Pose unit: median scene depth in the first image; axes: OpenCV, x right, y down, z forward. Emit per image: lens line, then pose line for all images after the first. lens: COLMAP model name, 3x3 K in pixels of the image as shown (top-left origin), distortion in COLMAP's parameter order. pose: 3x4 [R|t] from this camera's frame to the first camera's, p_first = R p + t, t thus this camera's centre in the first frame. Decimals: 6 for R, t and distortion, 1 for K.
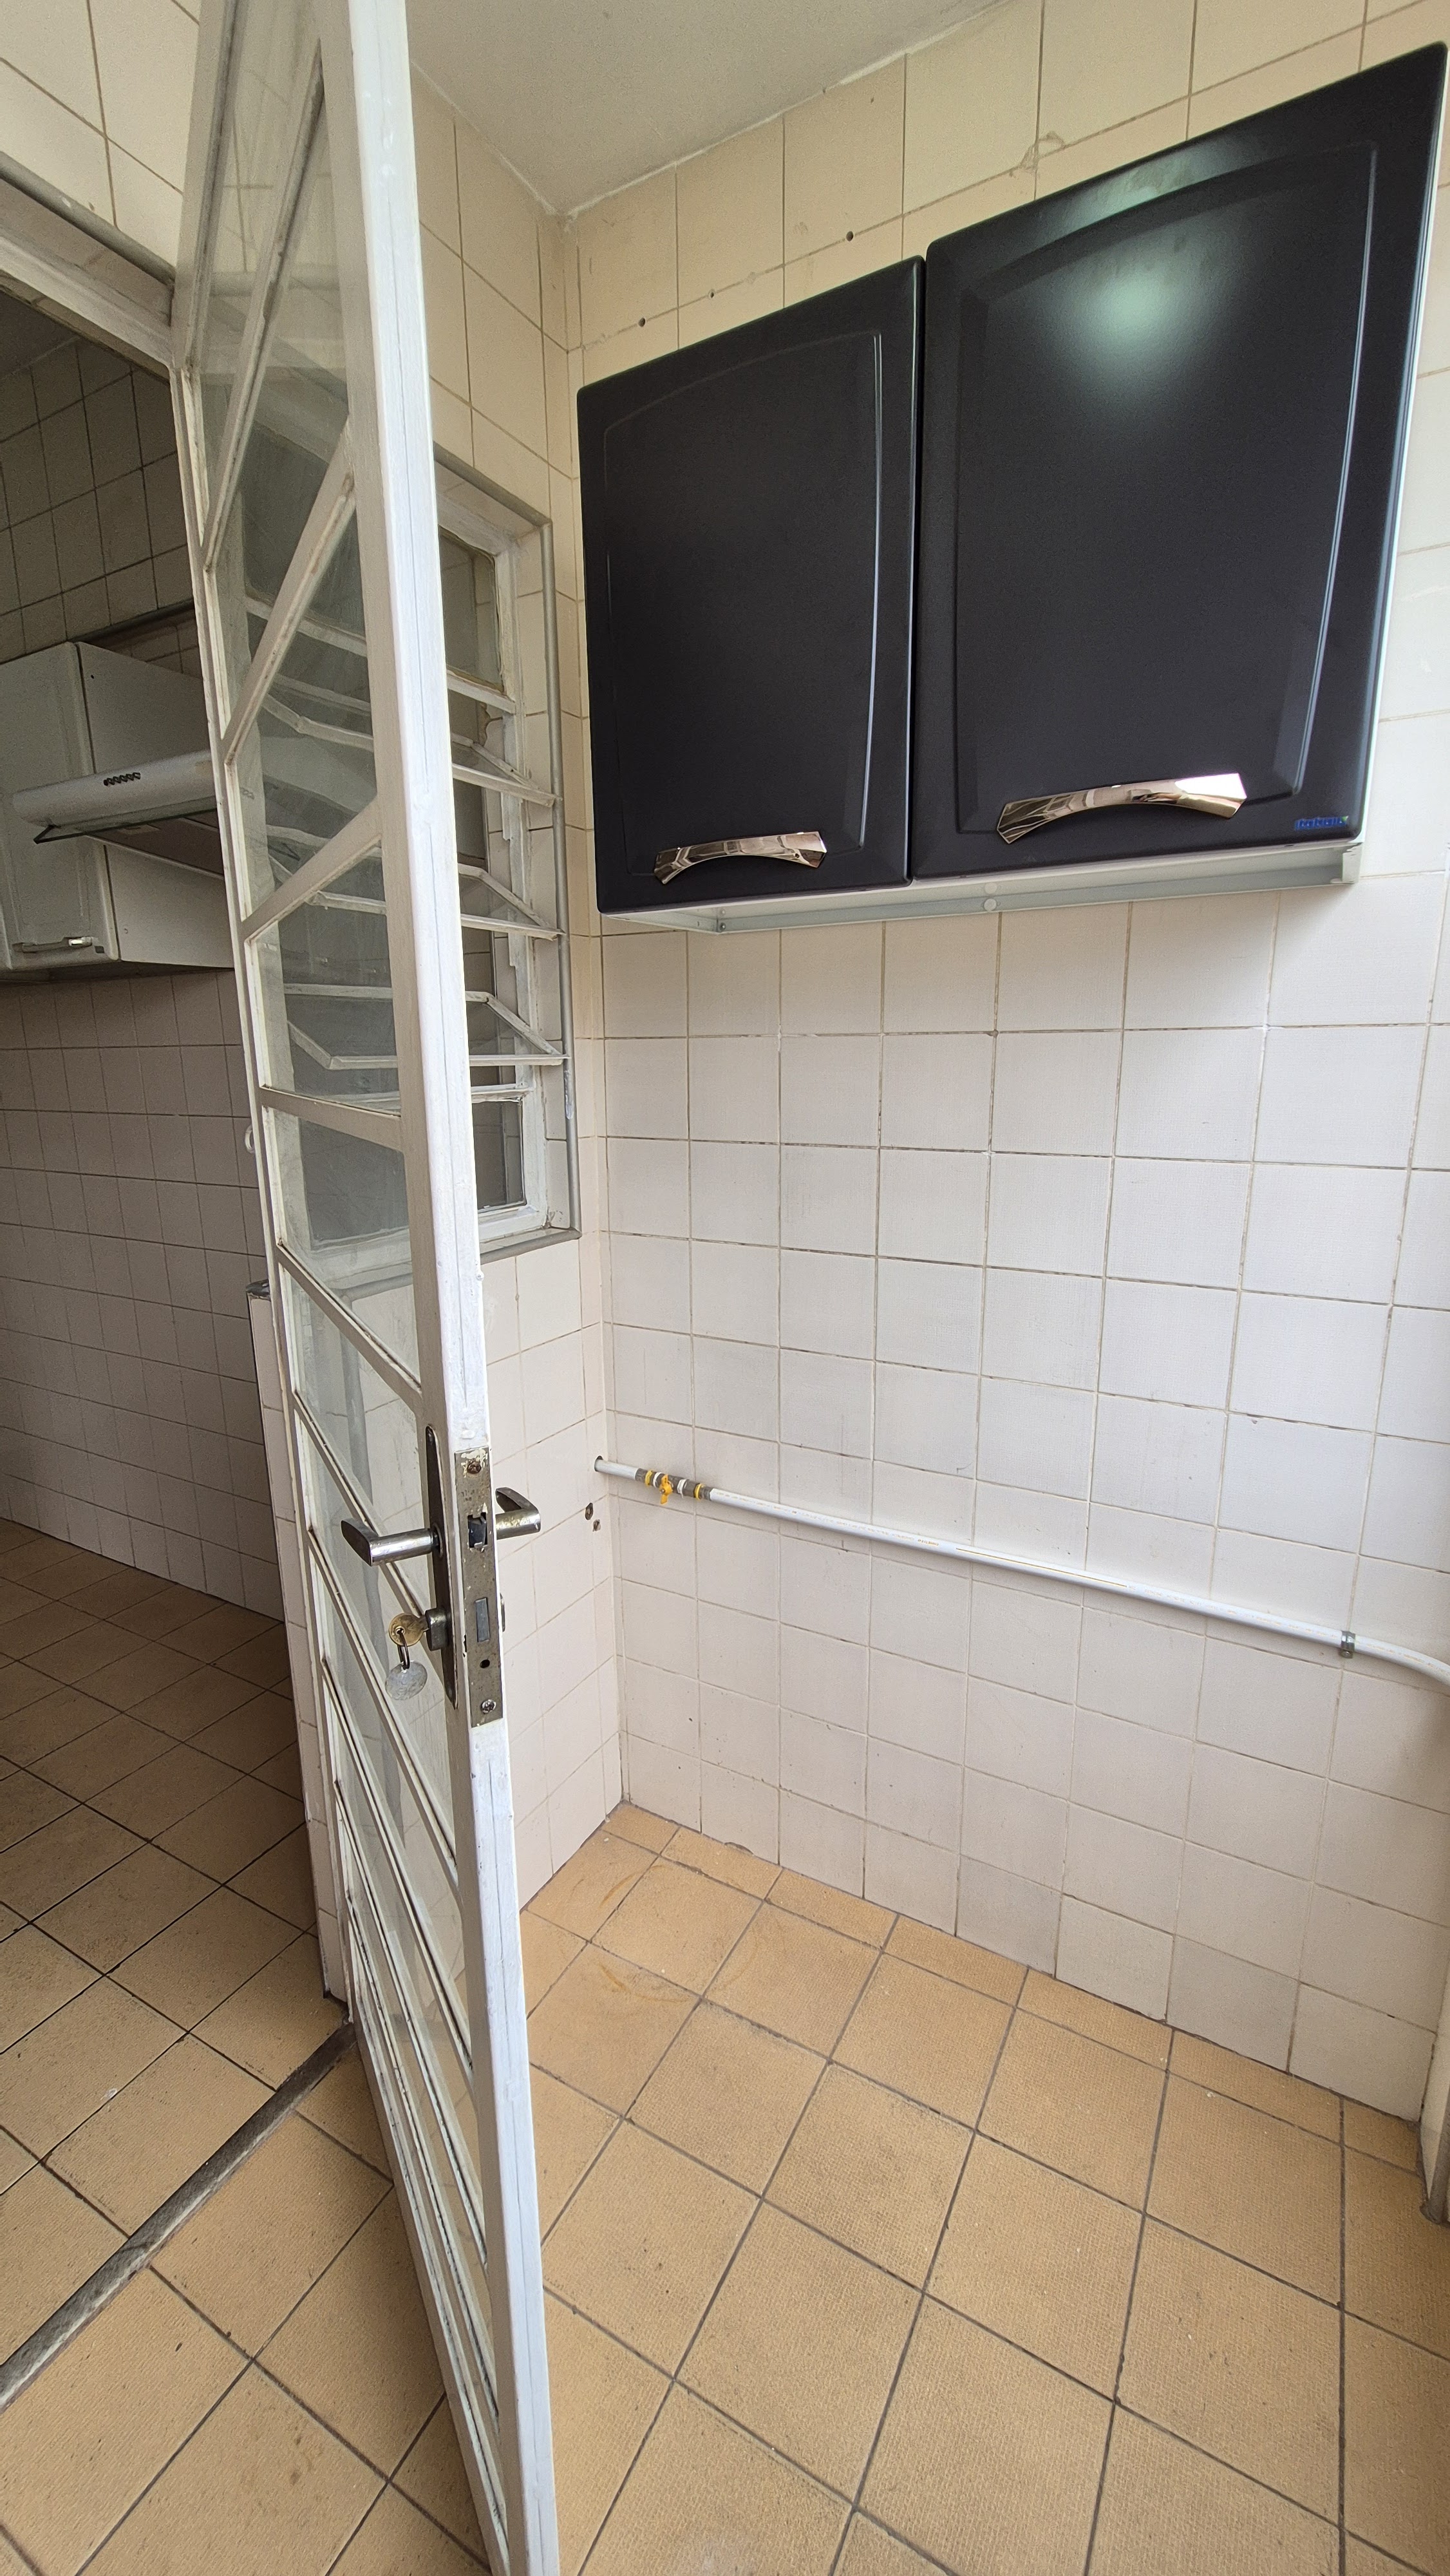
lens RADIAL K [[1055.3, 0, 720.4], [0, 1055.3, 1291.7], [0, 0, 1]] dist [-0.000900, 0.002017]
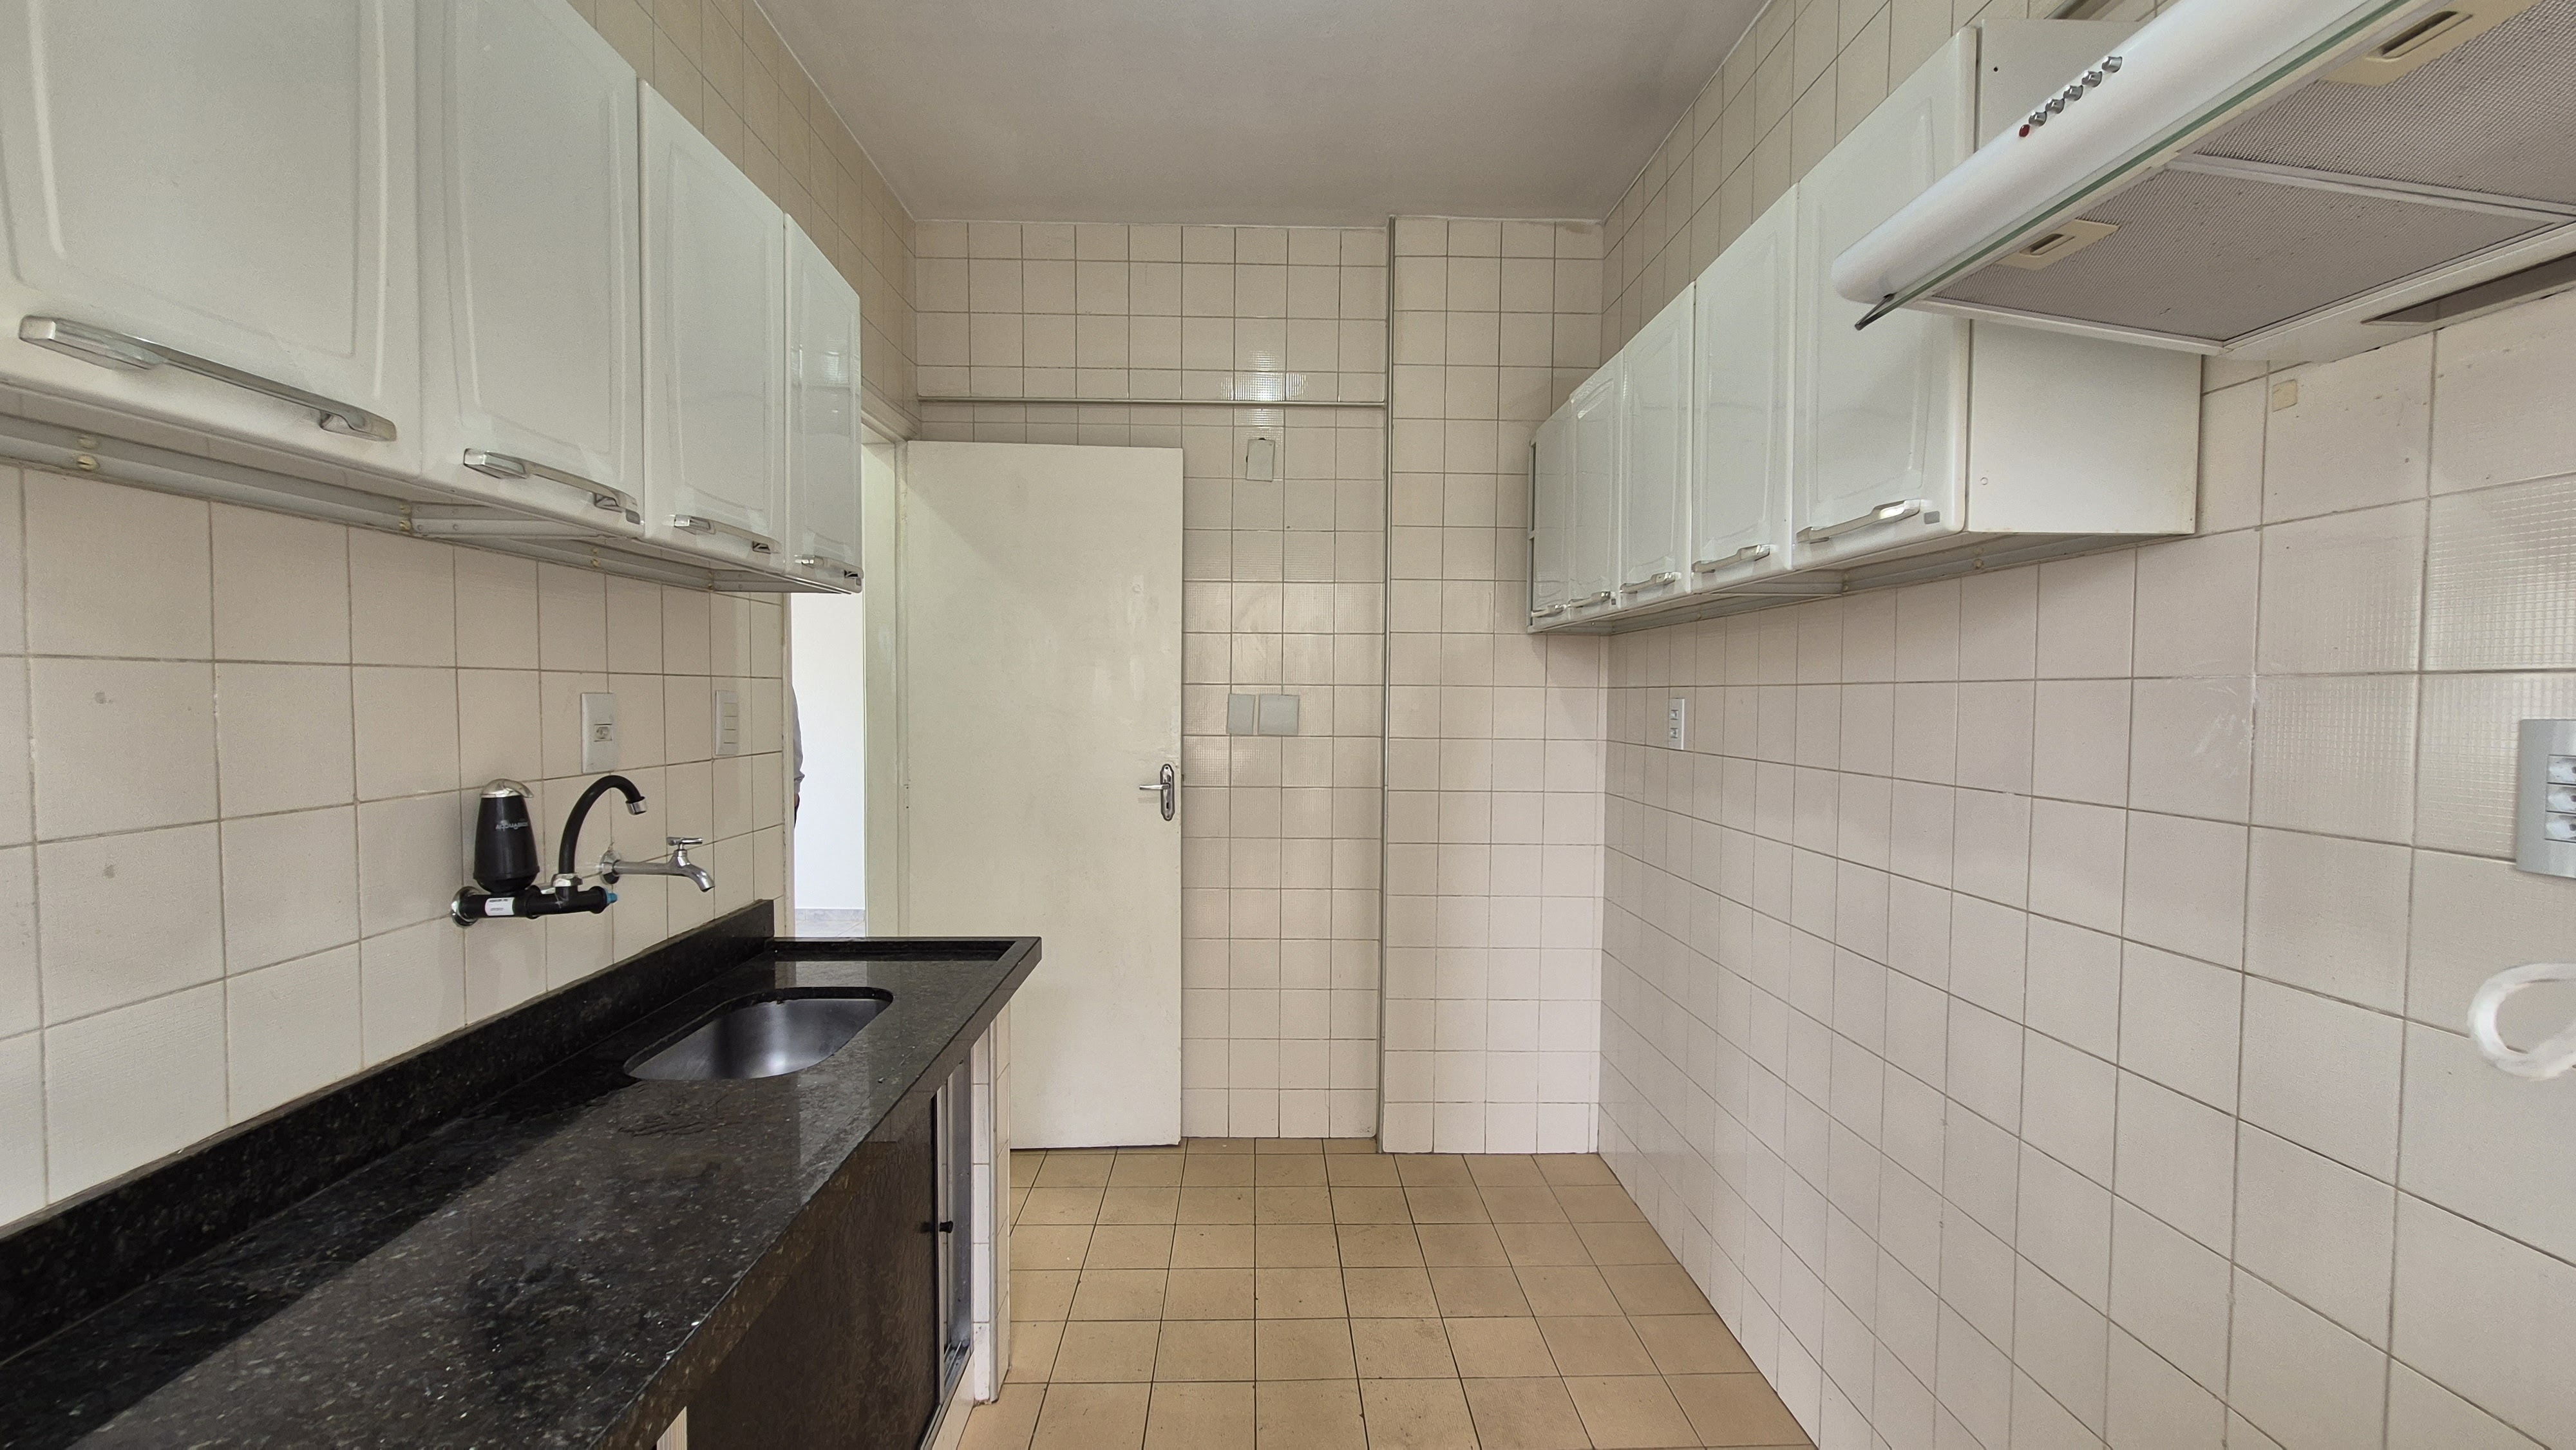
lens RADIAL K [[1055.3, 0, 1283.5], [0, 1055.3, 730.1], [0, 0, 1]] dist [-0.000900, 0.002017]
pose [[0.511113, 0.045581, -0.858304, -0.258185], [-0.202430, 0.976886, -0.068667, -0.093433], [0.835336, 0.208843, 0.508526, 0.417359]]
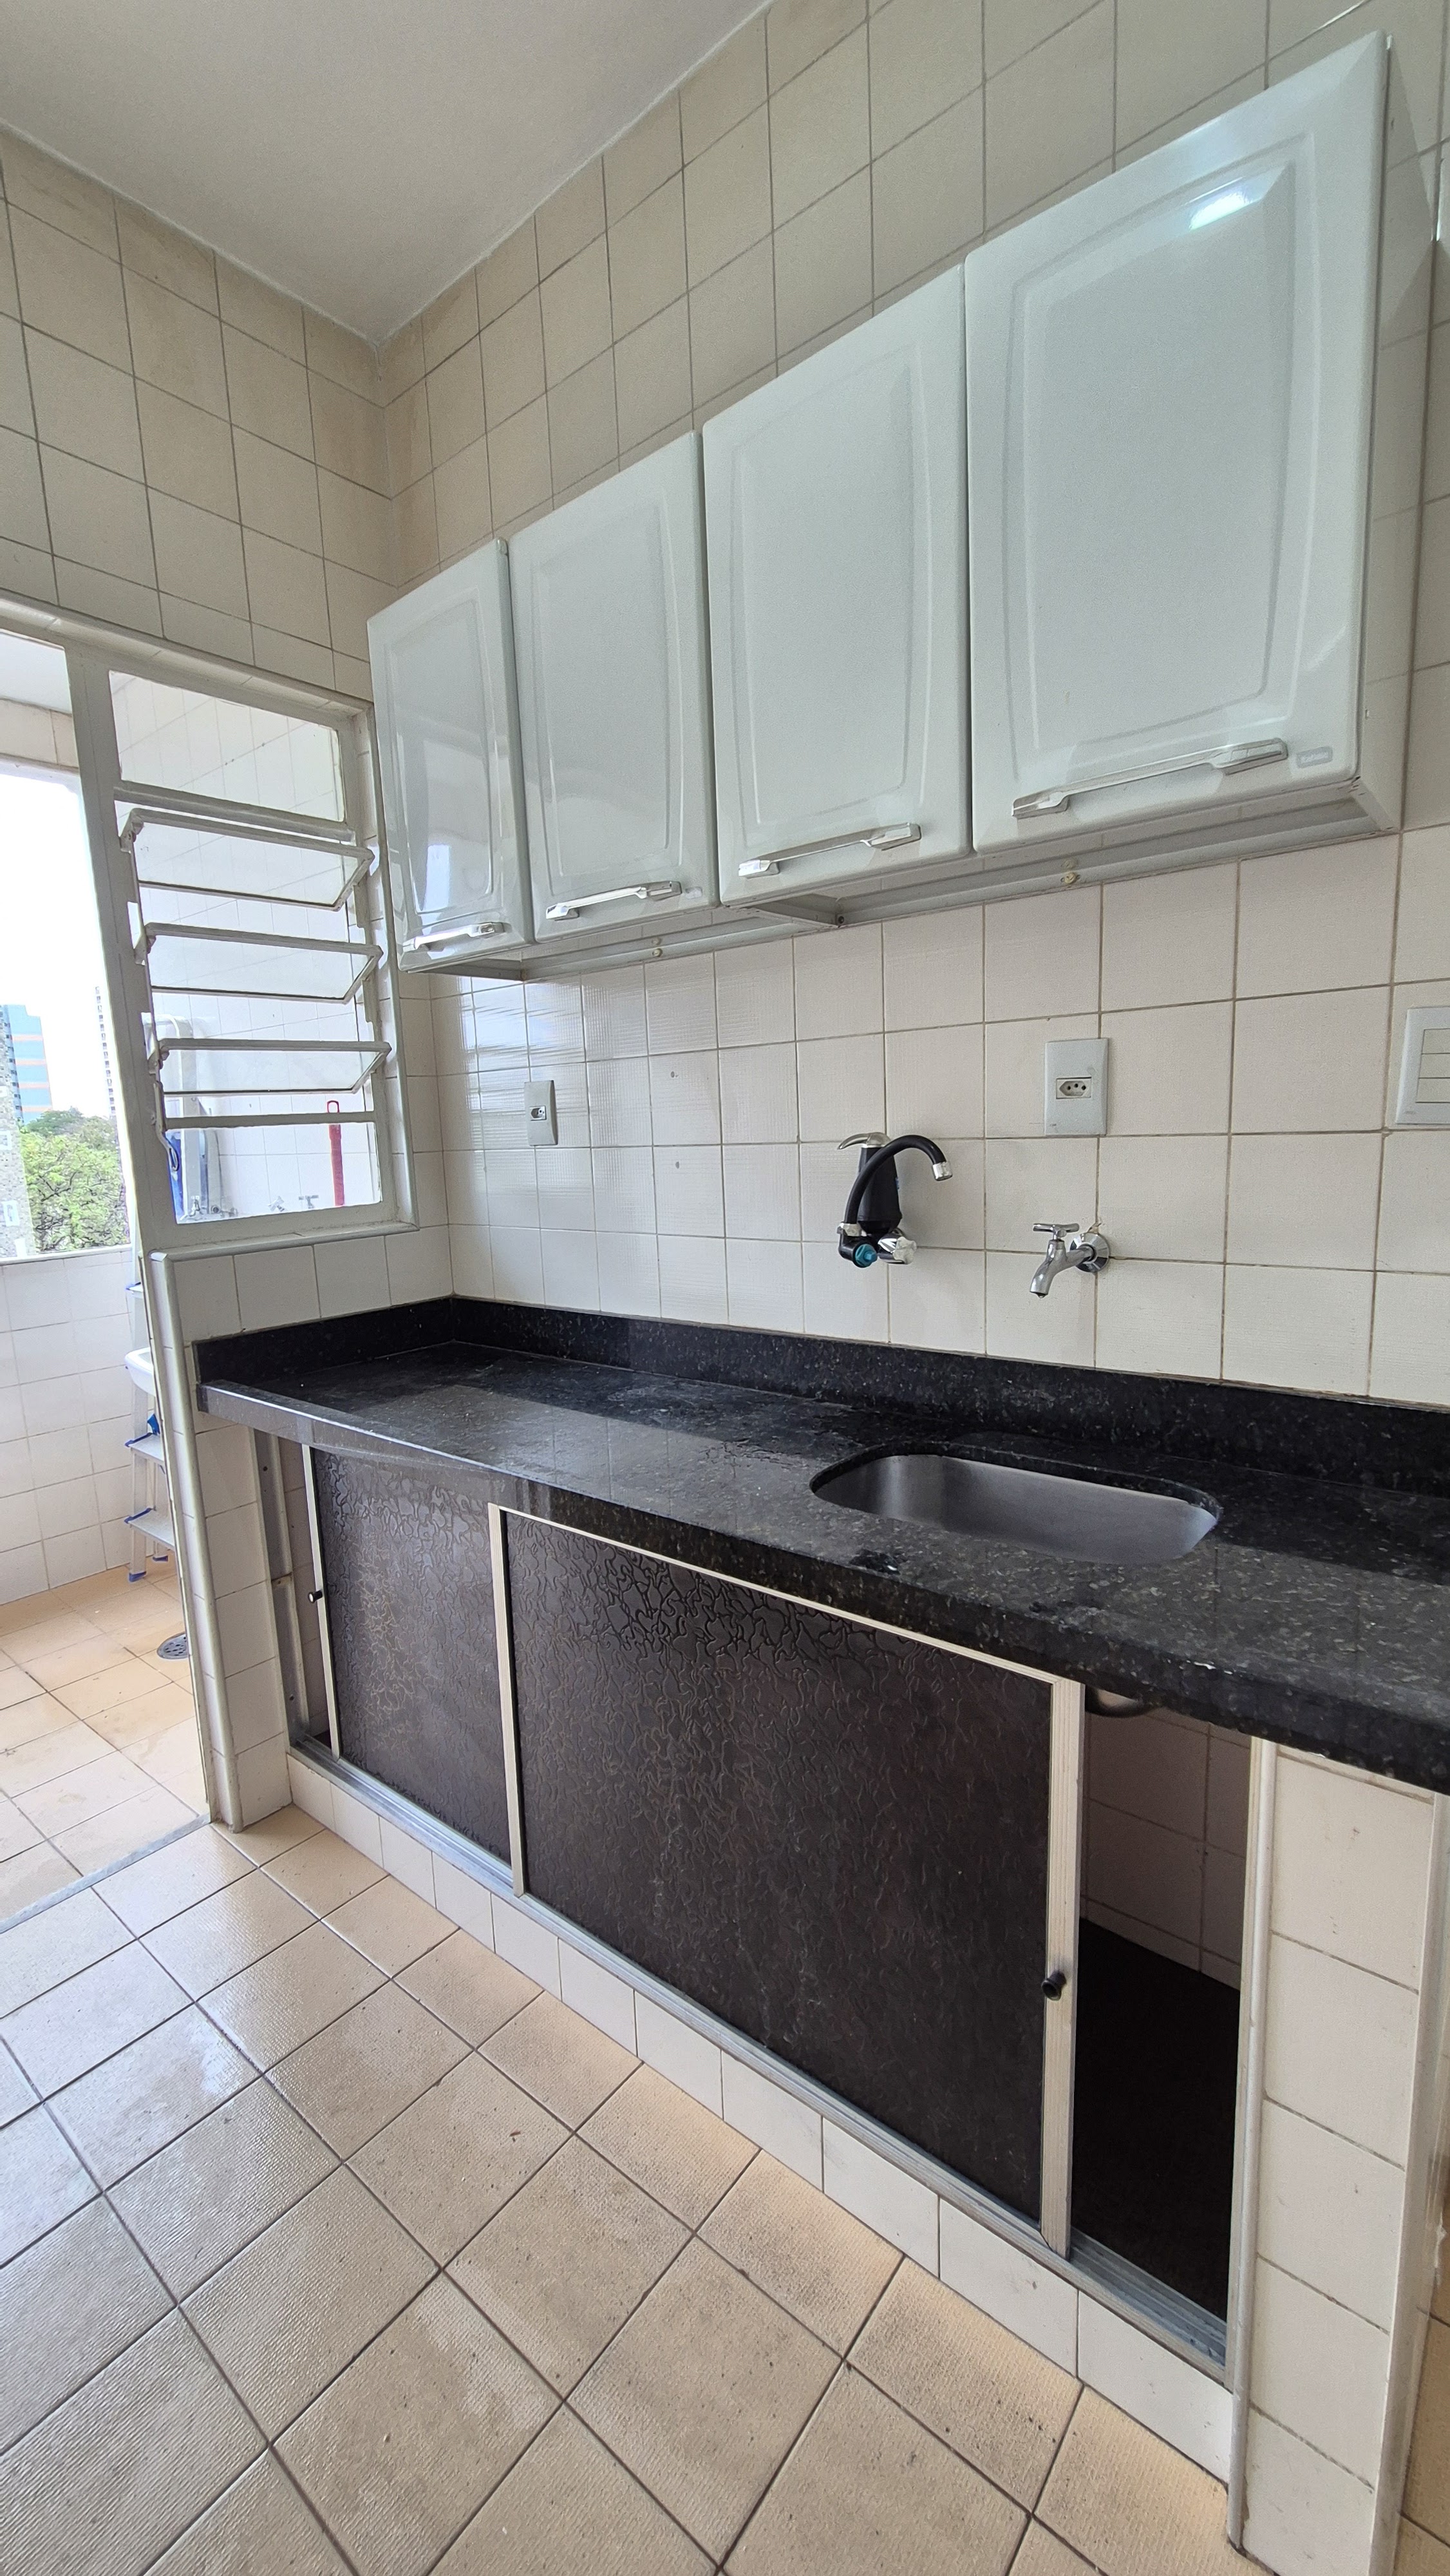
lens RADIAL K [[1055.3, 0, 712.3], [0, 1055.3, 1278.9], [0, 0, 1]] dist [-0.000900, 0.002017]
pose [[-0.981884, 0.027805, 0.187434, -1.137906], [0.096397, 0.924905, 0.367775, -0.202236], [-0.163133, 0.379181, -0.910829, 1.109247]]
